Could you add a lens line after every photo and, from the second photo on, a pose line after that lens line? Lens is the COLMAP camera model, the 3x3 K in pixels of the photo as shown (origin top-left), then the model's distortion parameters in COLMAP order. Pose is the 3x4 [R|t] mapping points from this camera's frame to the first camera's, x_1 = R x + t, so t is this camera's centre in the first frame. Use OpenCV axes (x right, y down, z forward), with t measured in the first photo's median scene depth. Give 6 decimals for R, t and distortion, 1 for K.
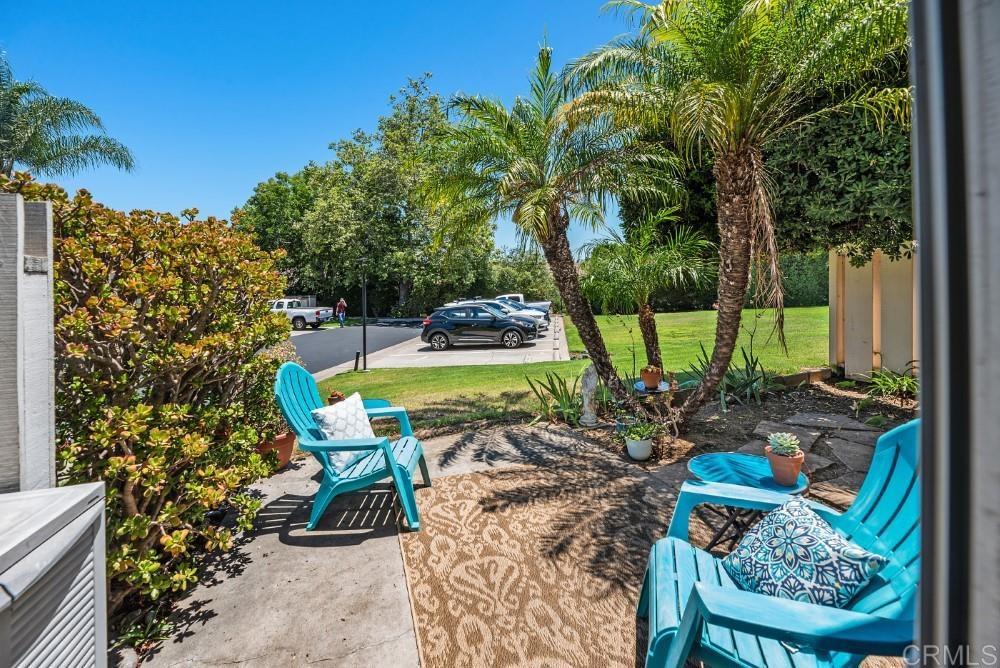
lens RADIAL K [[424.8, 0, 499.6], [0, 424.8, 313.0], [0, 0, 1]] dist [0.000744, -0.000323]
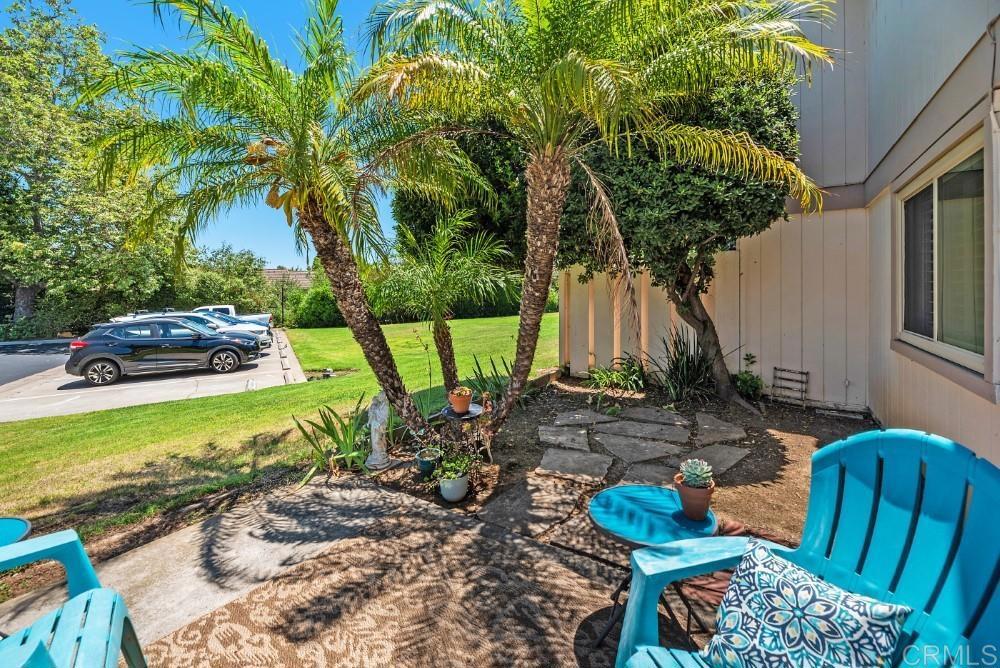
lens RADIAL K [[424.8, 0, 499.6], [0, 424.8, 313.0], [0, 0, 1]] dist [0.000744, -0.000323]
pose [[0.812746, -0.005685, 0.582591, -0.071733], [0.021790, 0.999549, -0.020644, -0.006572], [-0.582211, 0.029473, 0.812503, 0.200368]]
